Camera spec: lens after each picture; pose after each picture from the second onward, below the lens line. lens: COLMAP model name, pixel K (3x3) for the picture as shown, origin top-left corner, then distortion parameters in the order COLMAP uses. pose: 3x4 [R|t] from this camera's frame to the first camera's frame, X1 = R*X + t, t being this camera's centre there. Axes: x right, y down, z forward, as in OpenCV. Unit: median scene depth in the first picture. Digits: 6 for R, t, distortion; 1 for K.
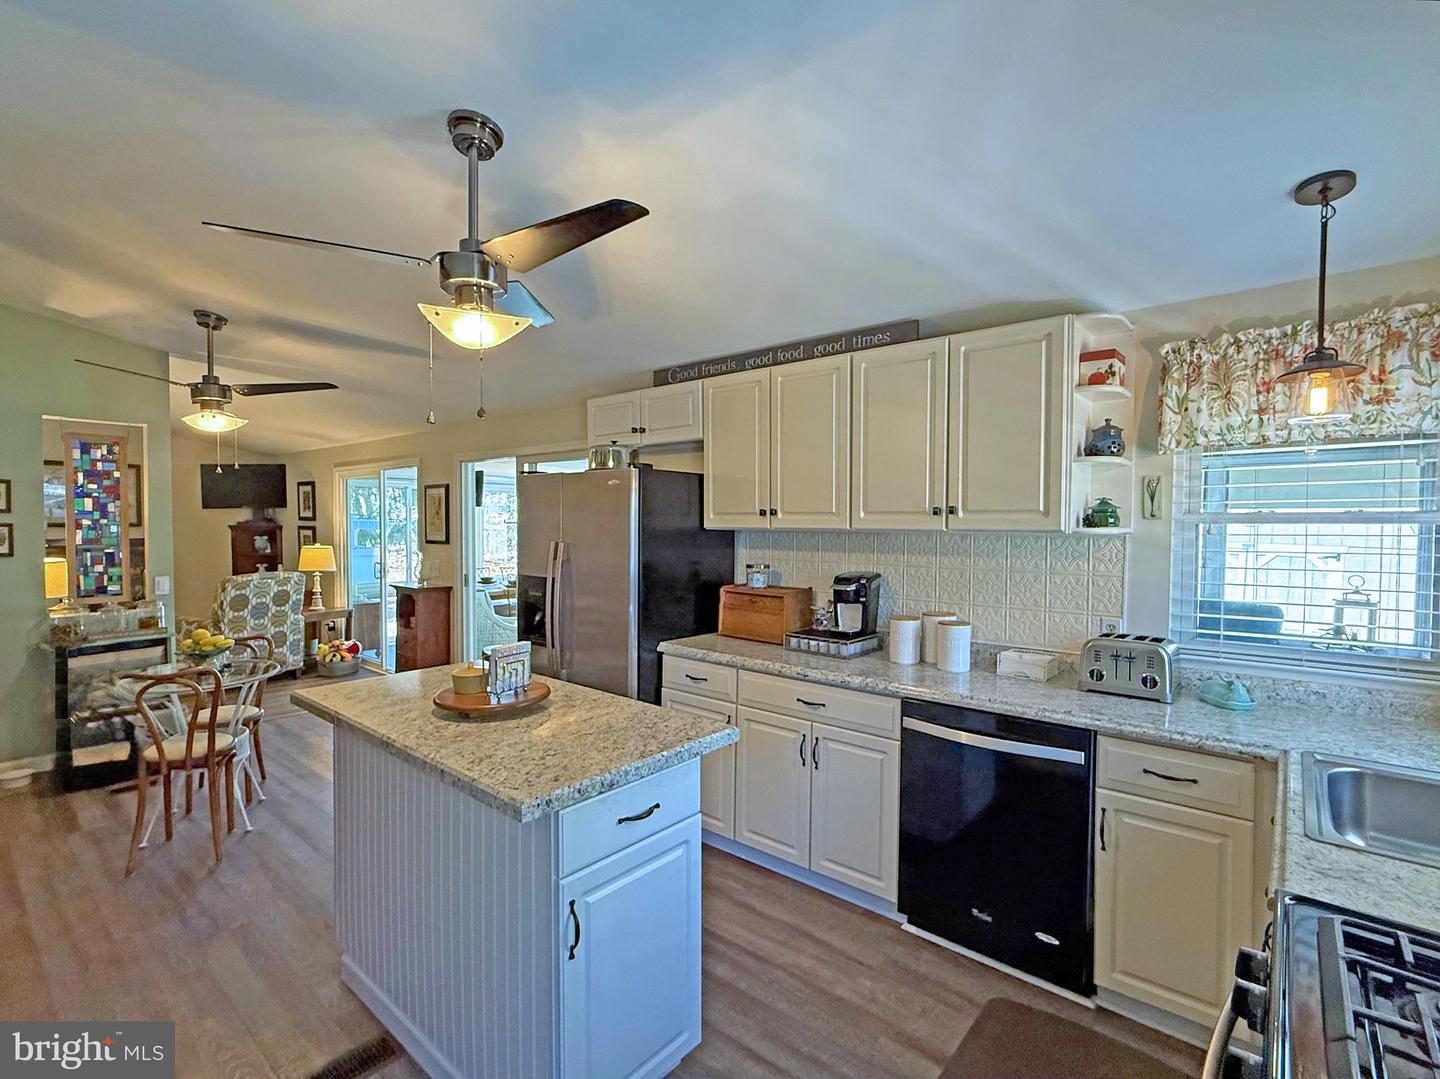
lens RADIAL K [[685.9, 0, 716.5], [0, 685.9, 533.8], [0, 0, 1]] dist [0.001076, -0.001273]
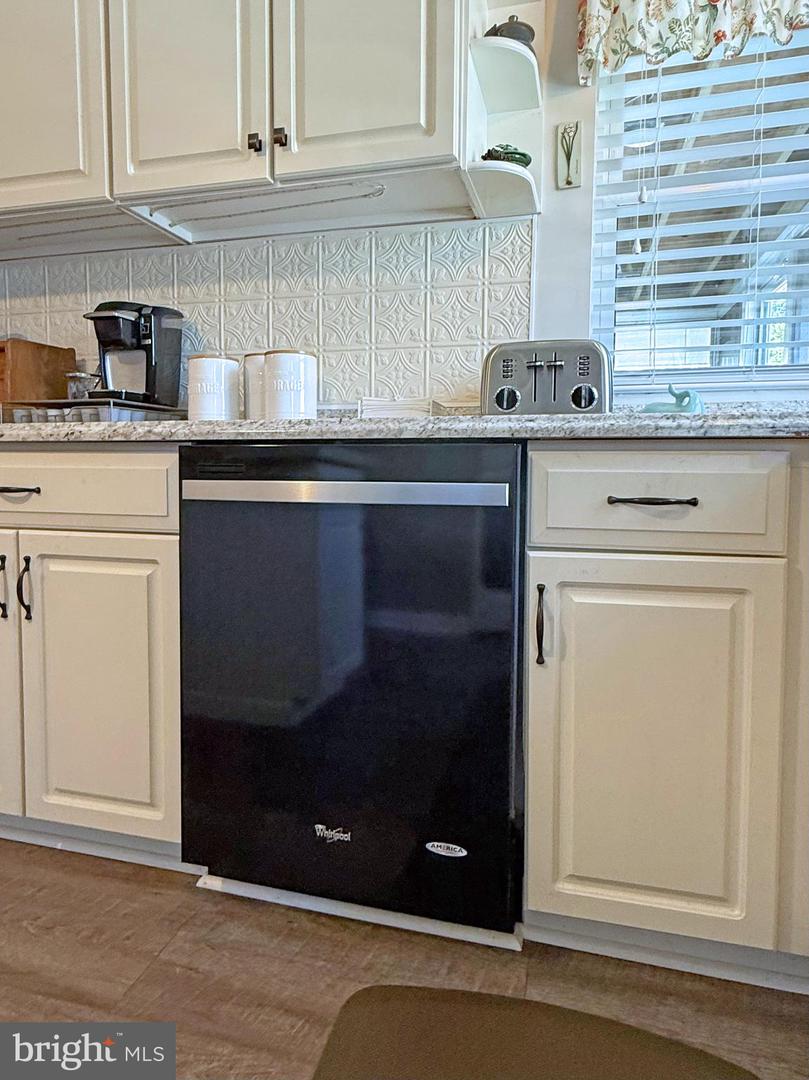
lens RADIAL K [[613.9, 0, 405.1], [0, 613.9, 503.0], [0, 0, 1]] dist [0.000988, 0.000471]
pose [[0.902215, -0.024655, 0.430581, 0.223452], [0.010804, 0.999343, 0.034583, 0.267229], [-0.431151, -0.026549, 0.901889, 0.518415]]
